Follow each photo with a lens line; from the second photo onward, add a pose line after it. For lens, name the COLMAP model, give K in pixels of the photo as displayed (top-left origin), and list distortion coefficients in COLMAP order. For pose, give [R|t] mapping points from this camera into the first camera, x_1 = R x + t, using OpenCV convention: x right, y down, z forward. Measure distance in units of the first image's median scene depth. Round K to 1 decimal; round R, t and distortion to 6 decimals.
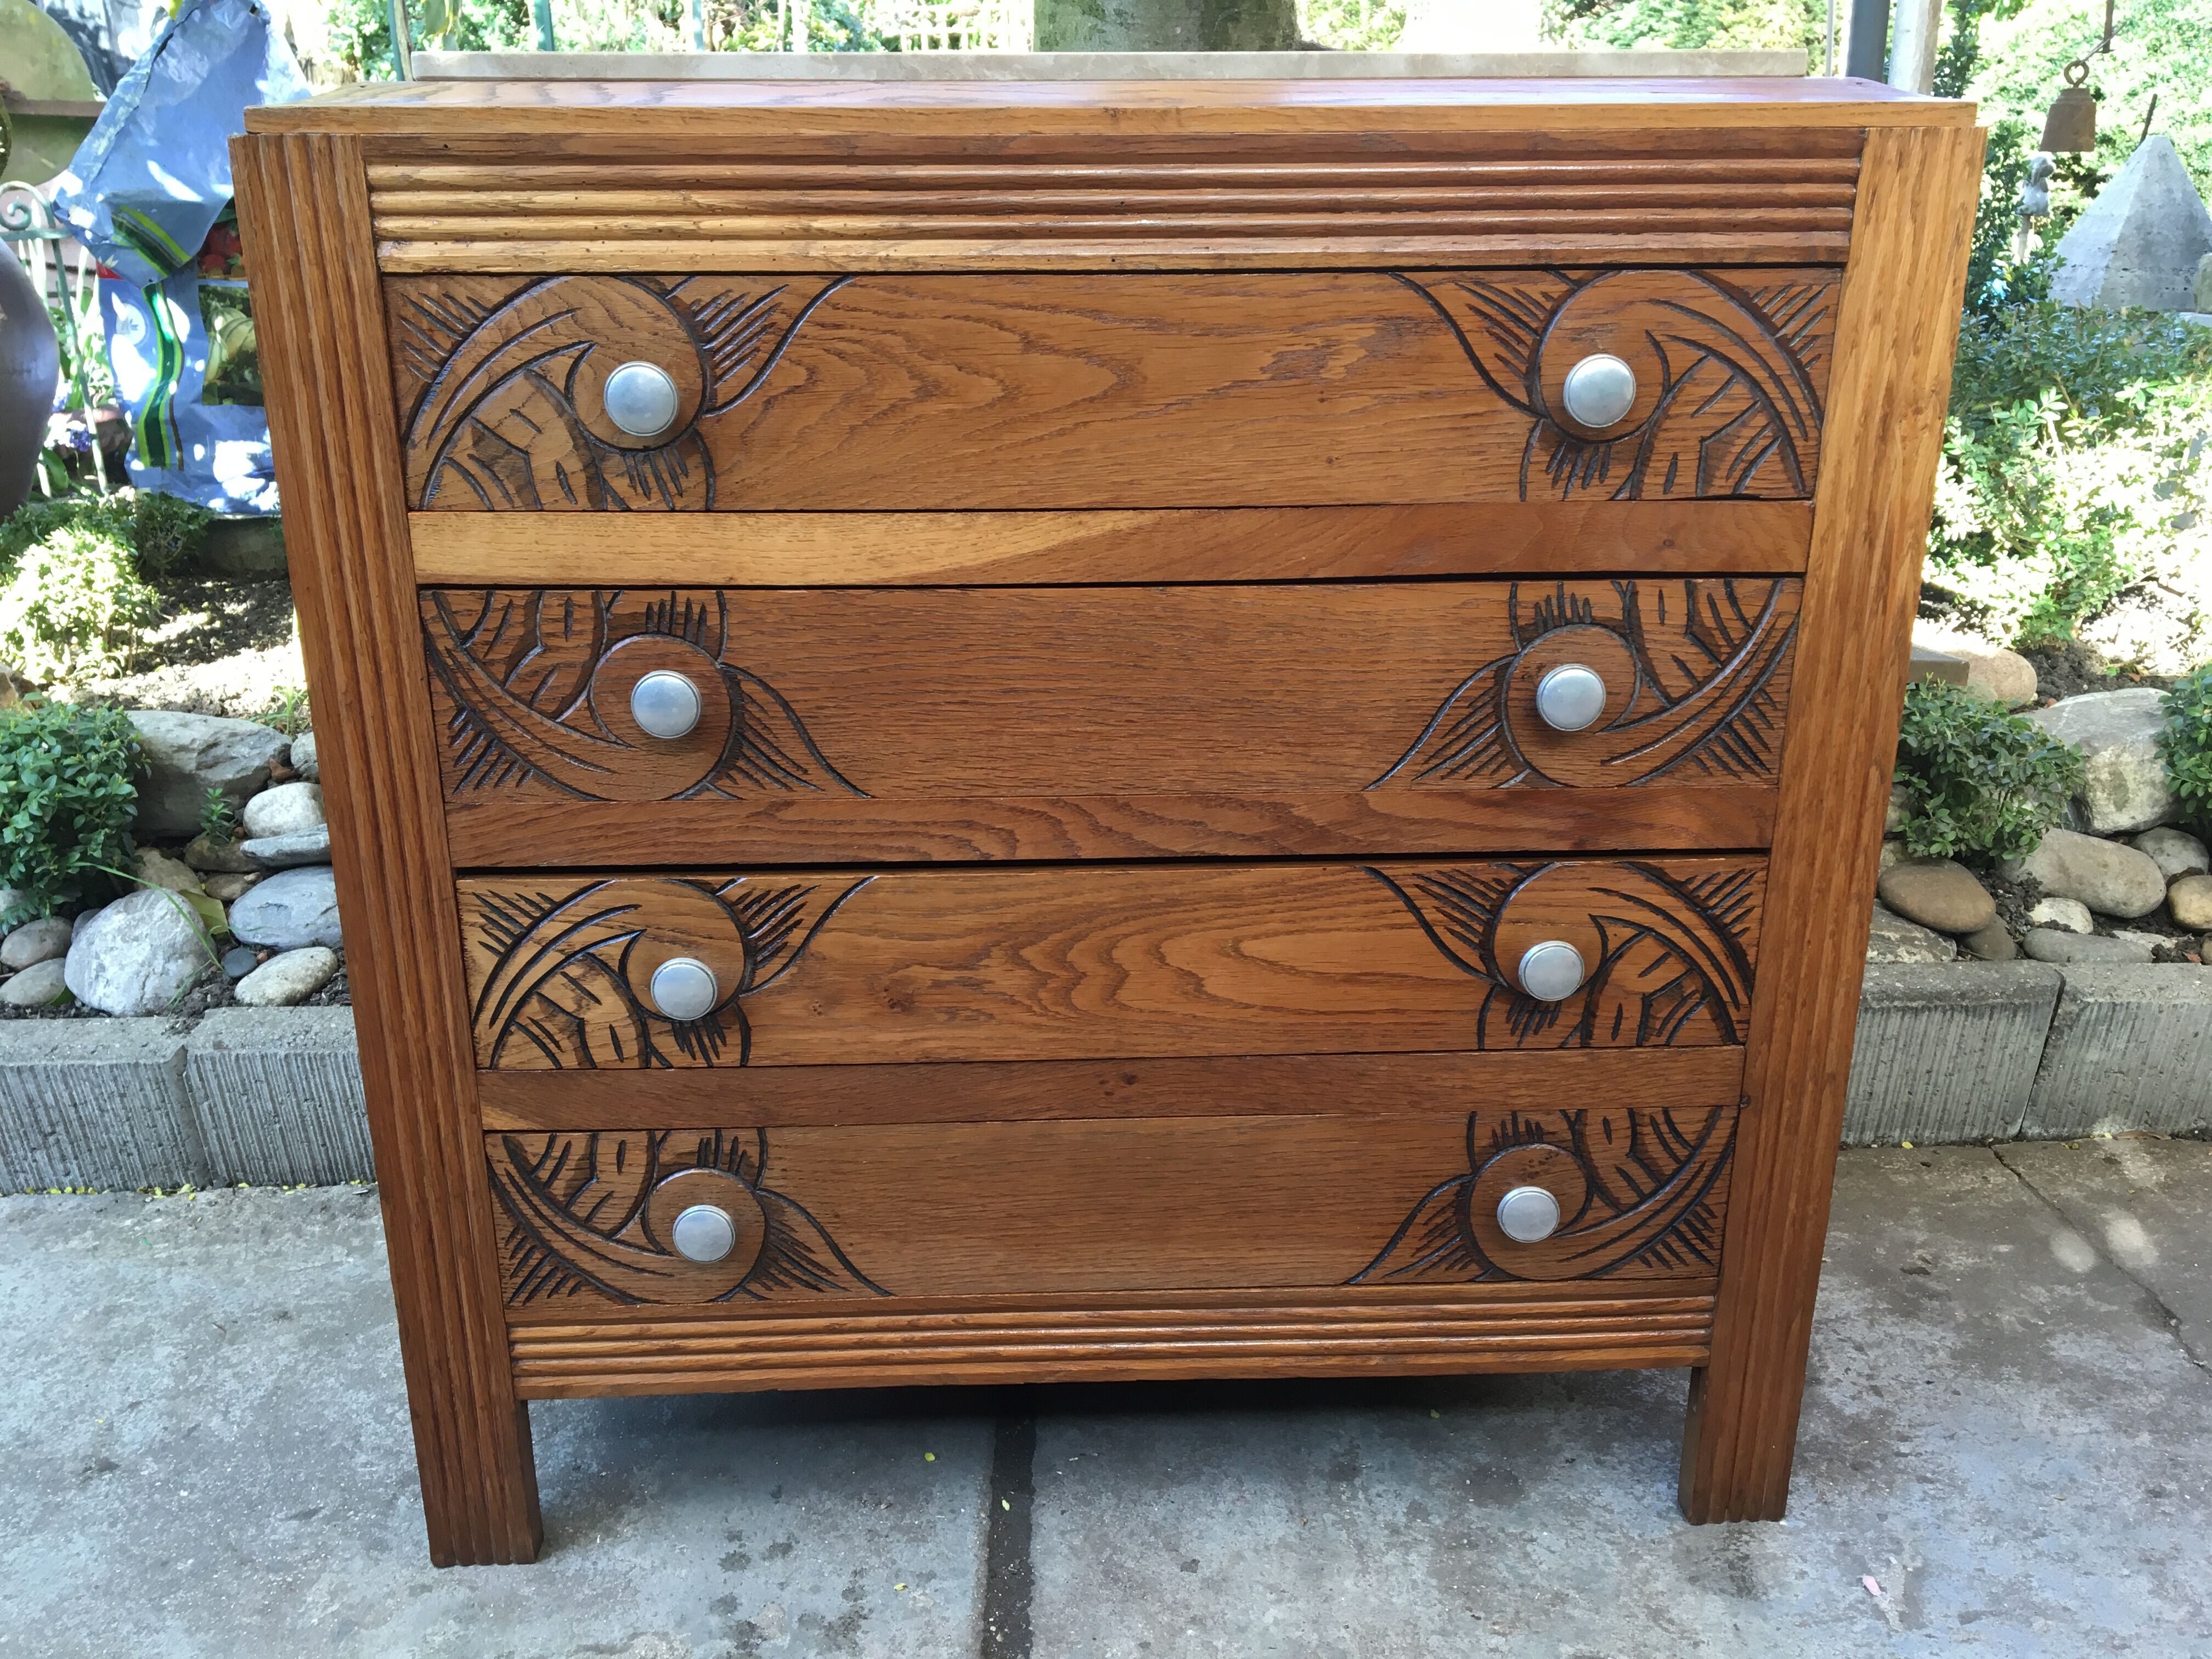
lens RADIAL K [[1874.1, 0, 1102.0], [0, 1874.1, 836.8], [0, 0, 1]] dist [0.075658, -0.108836]
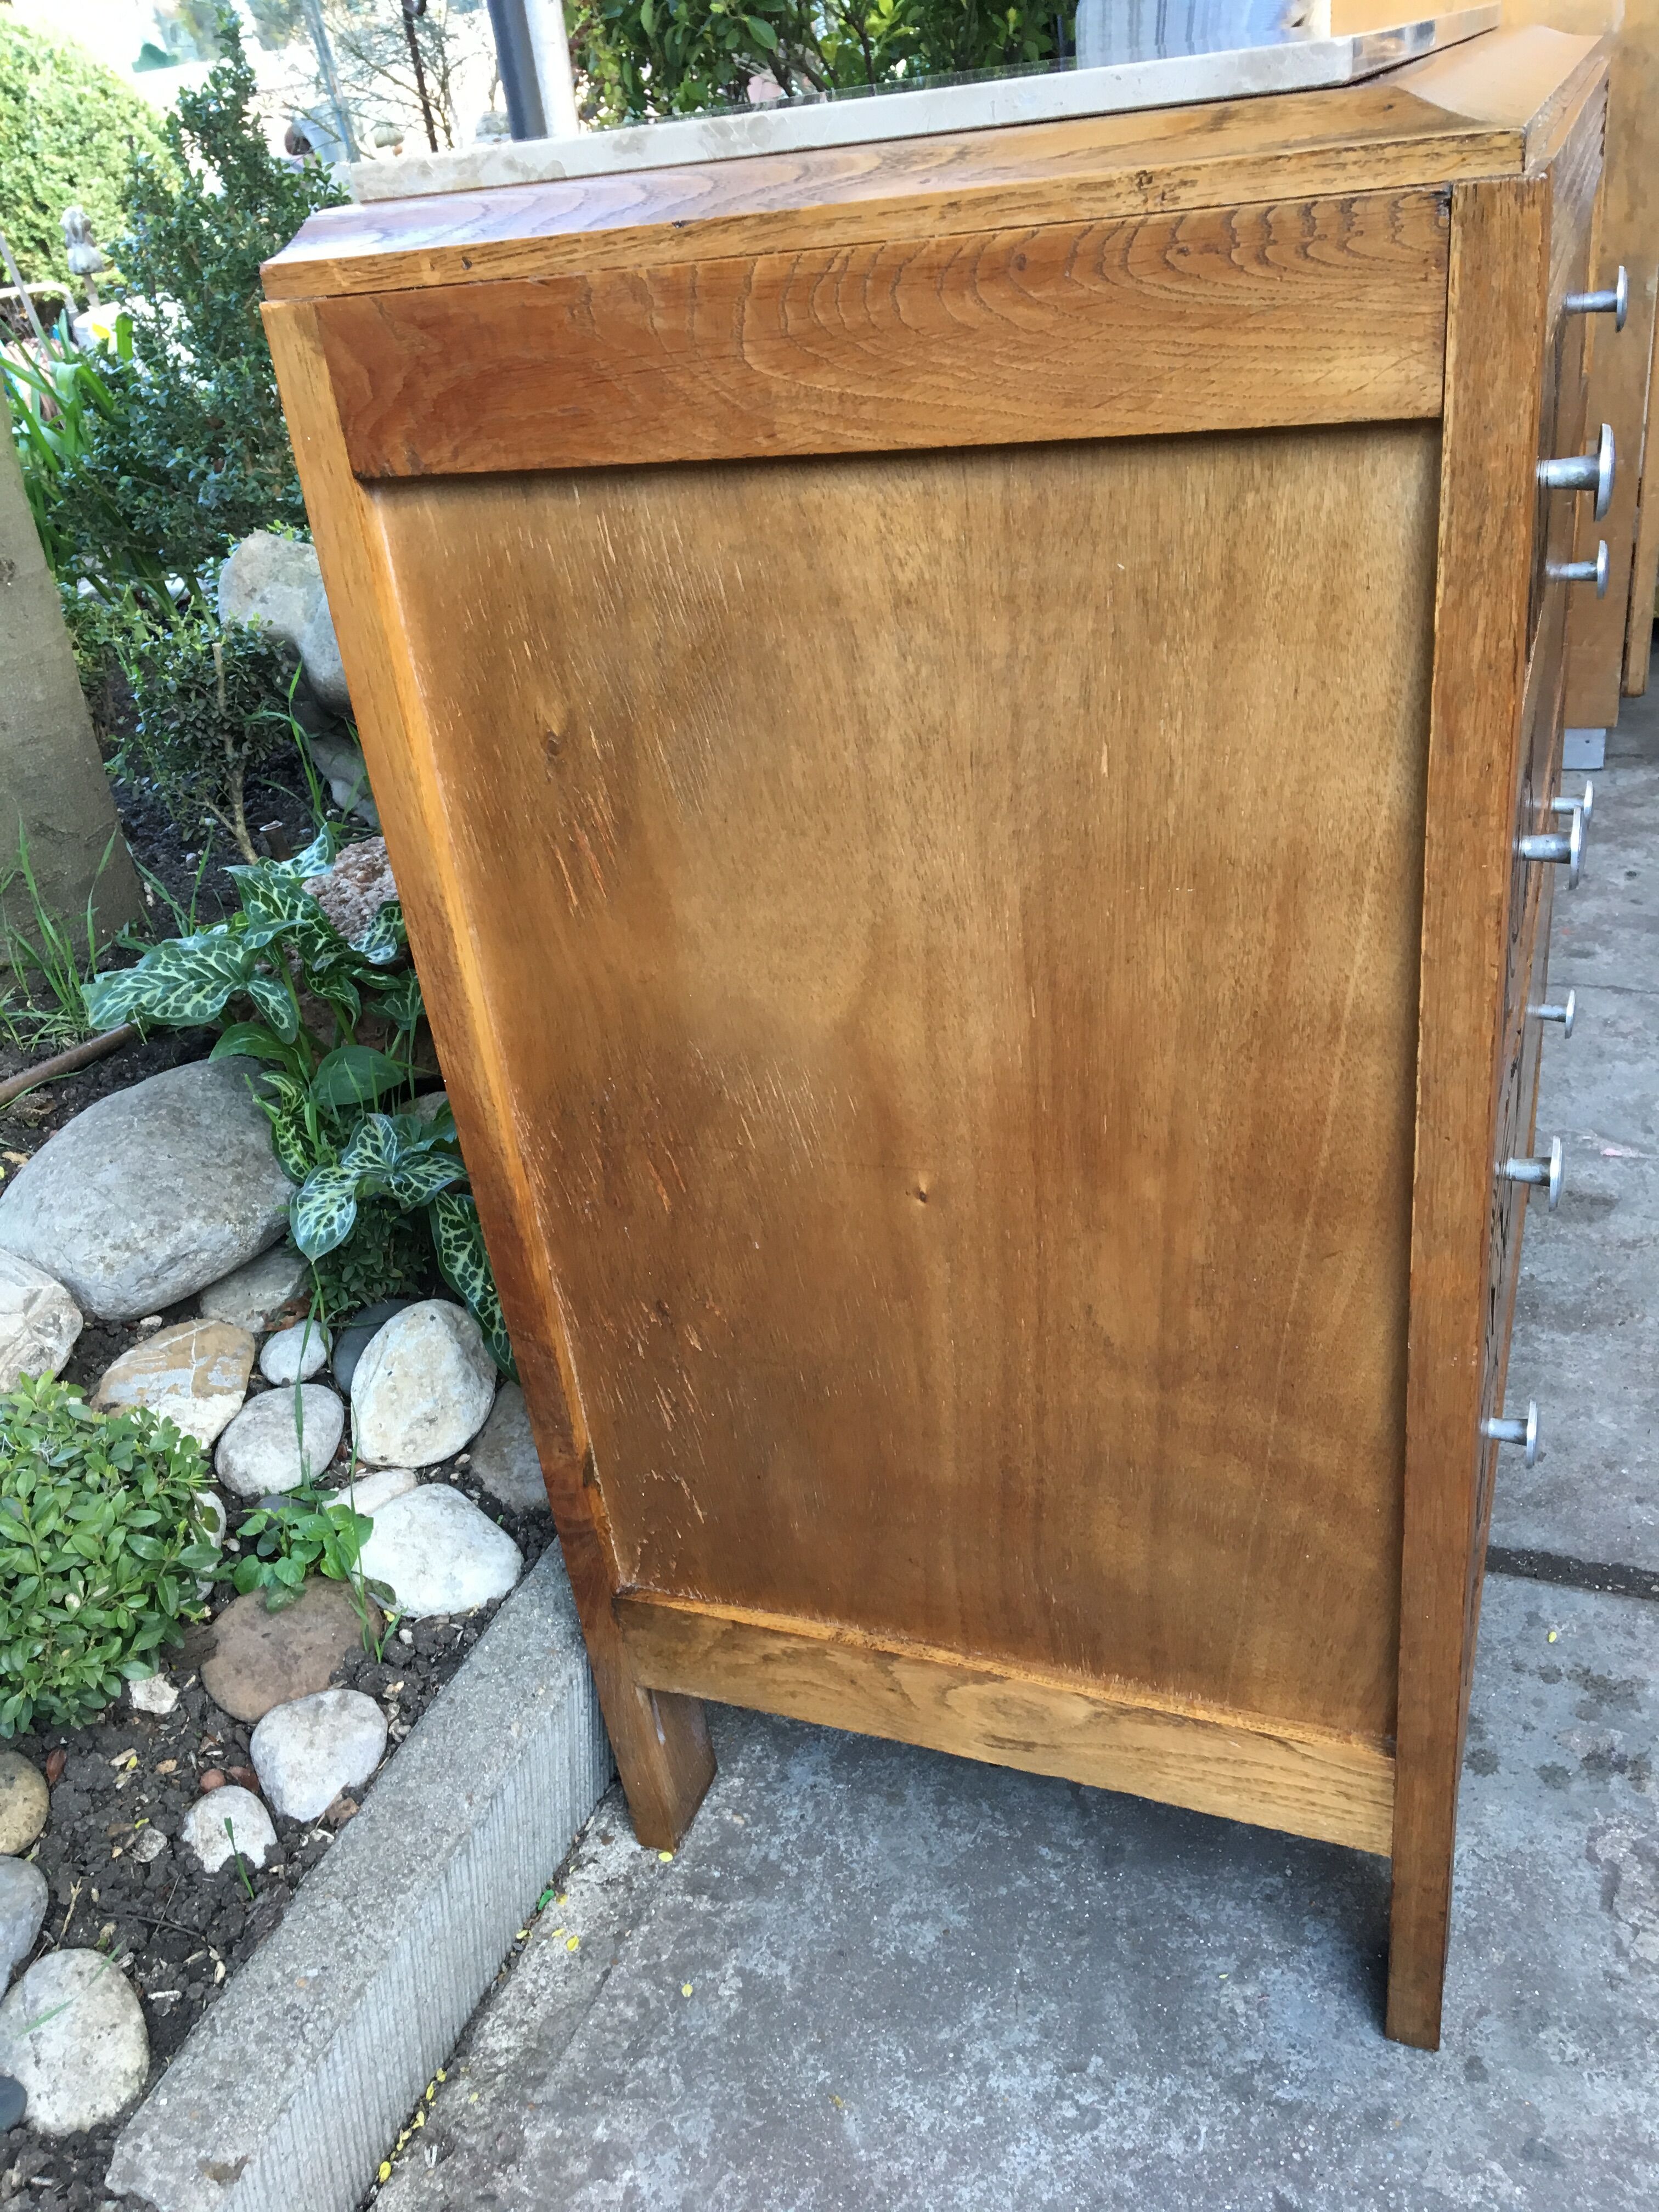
lens RADIAL K [[1874.1, 0, 825.9], [0, 1874.1, 1105.4], [0, 0, 1]] dist [0.075658, -0.108836]
pose [[0.391506, -0.477521, 0.786573, -1.060910], [0.414312, 0.854736, 0.312684, -0.366865], [-0.821626, 0.203470, 0.532477, 0.846322]]
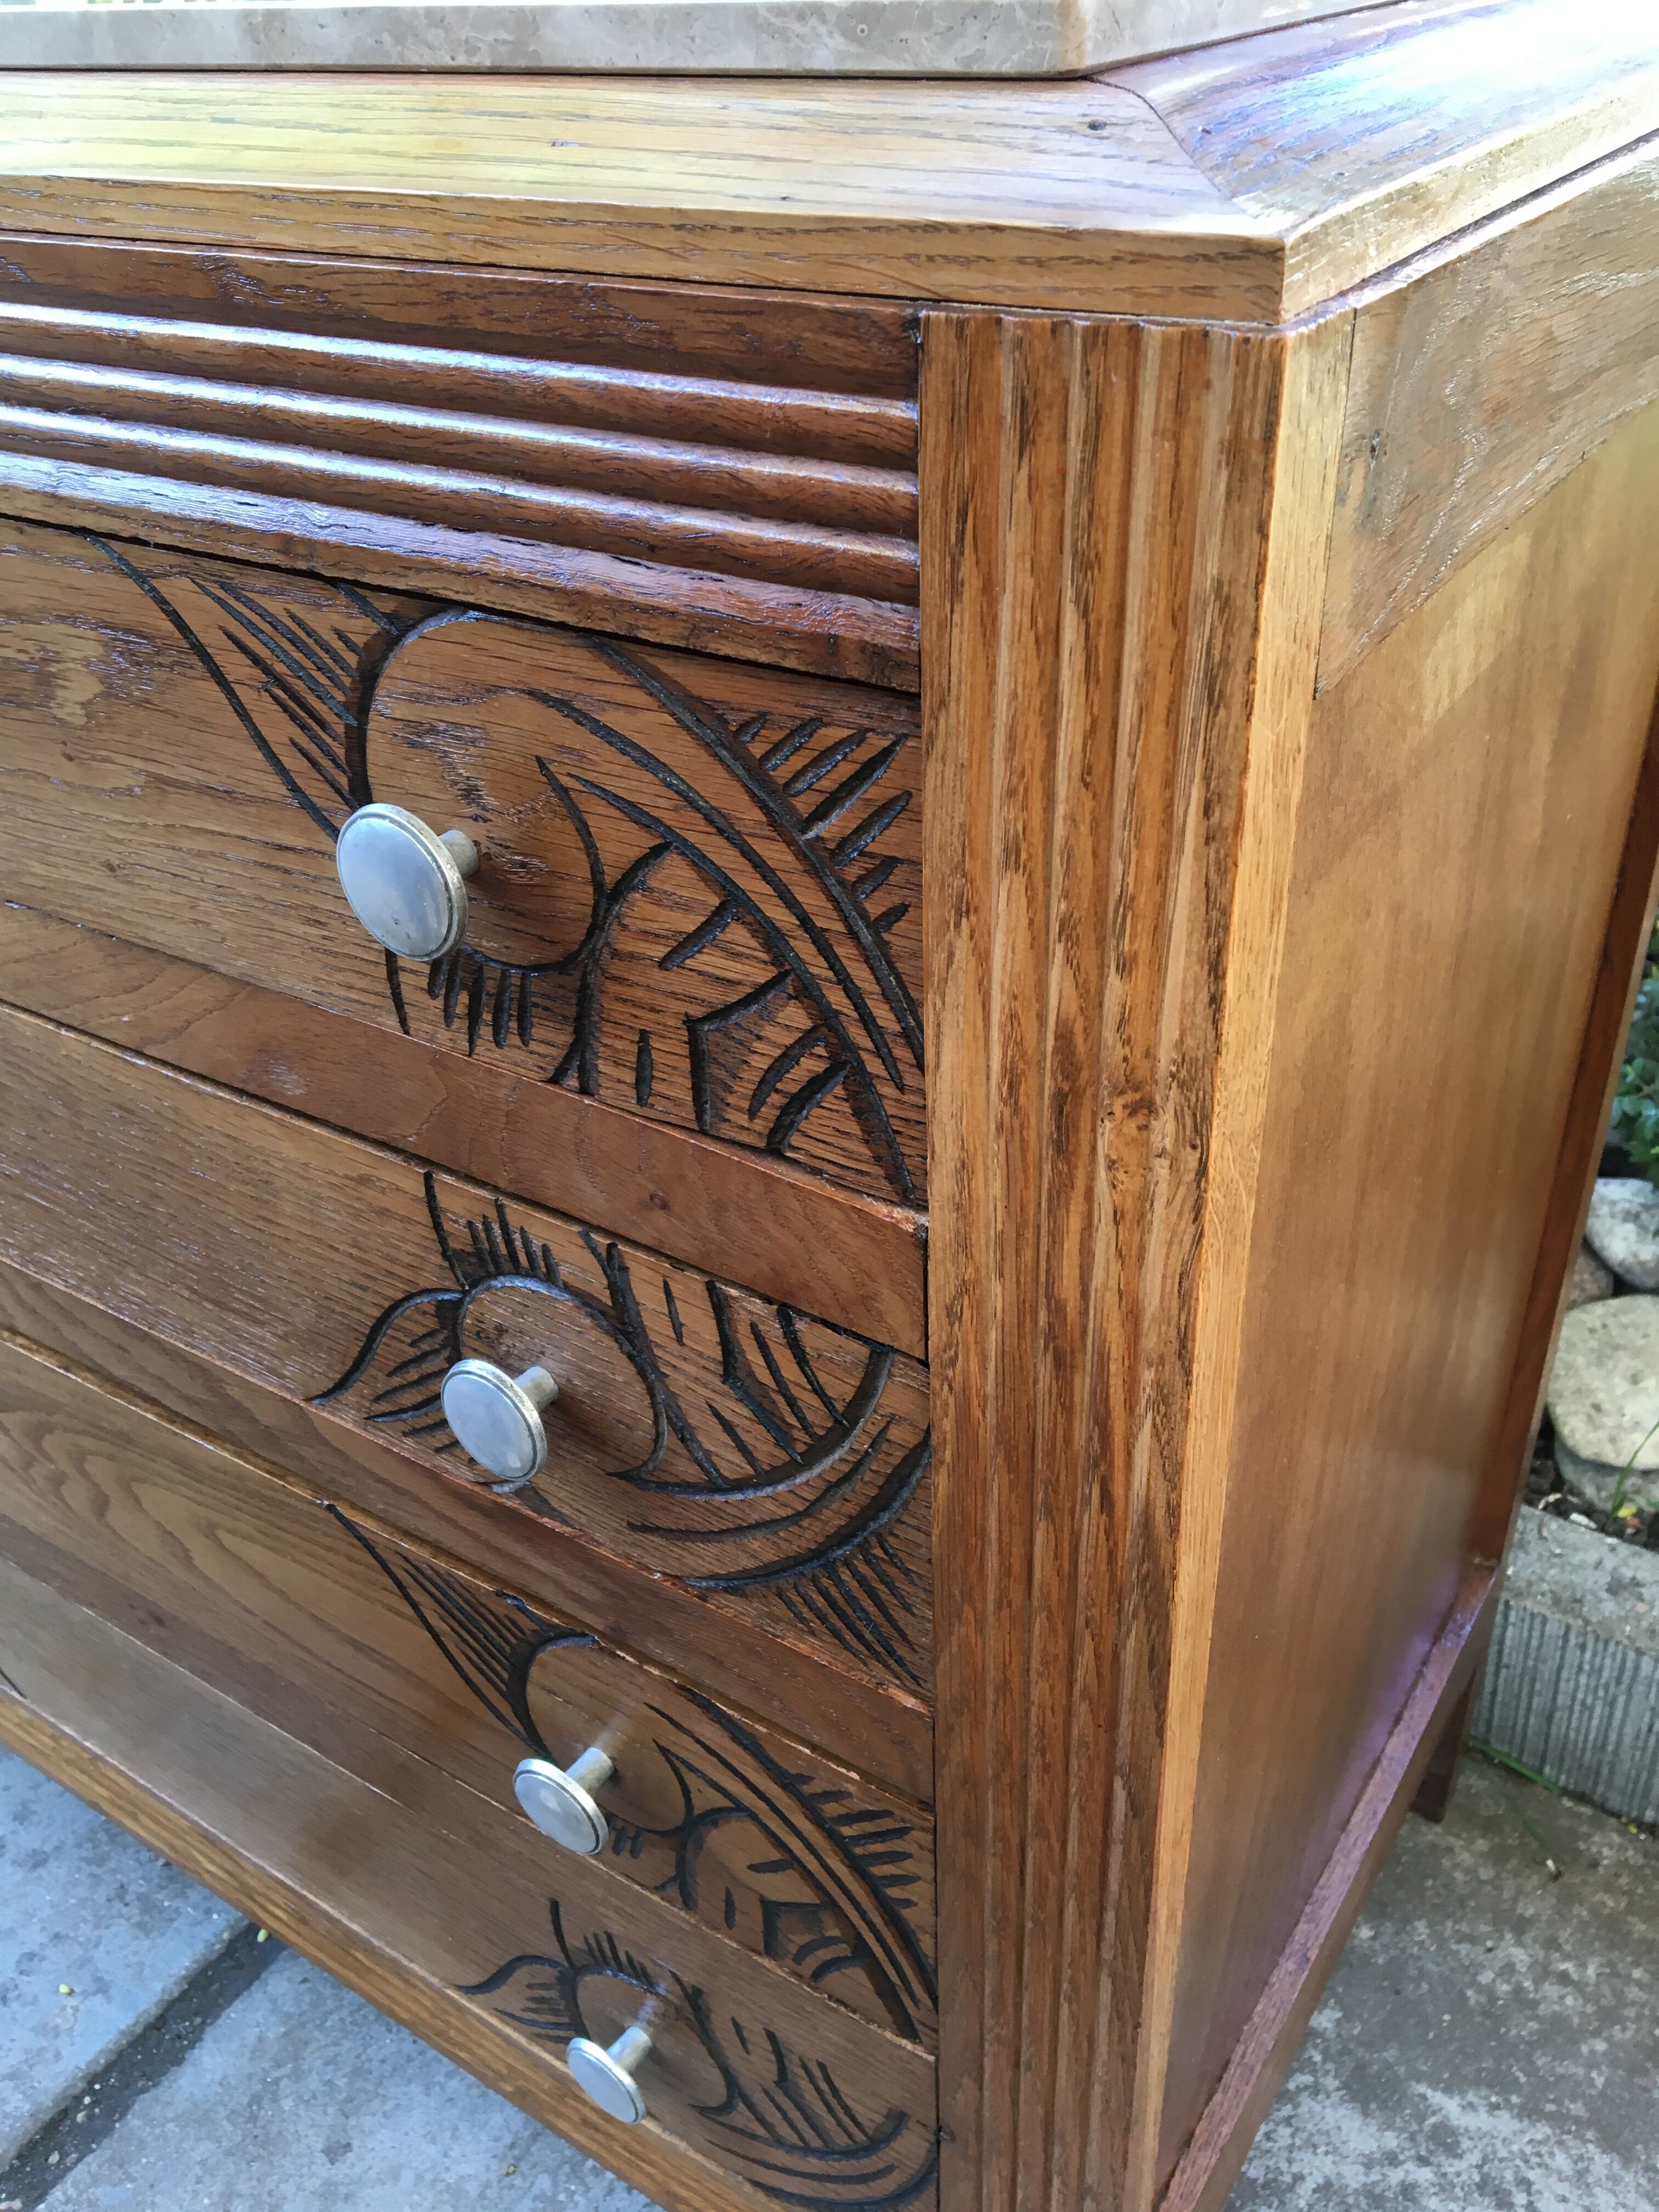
lens RADIAL K [[1874.1, 0, 822.6], [0, 1874.1, 1115.7], [0, 0, 1]] dist [0.075658, -0.108836]
pose [[0.809639, 0.297244, -0.506093, 0.559081], [-0.156941, 0.940518, 0.301323, -0.320282], [0.565556, -0.164536, 0.808130, 0.668352]]
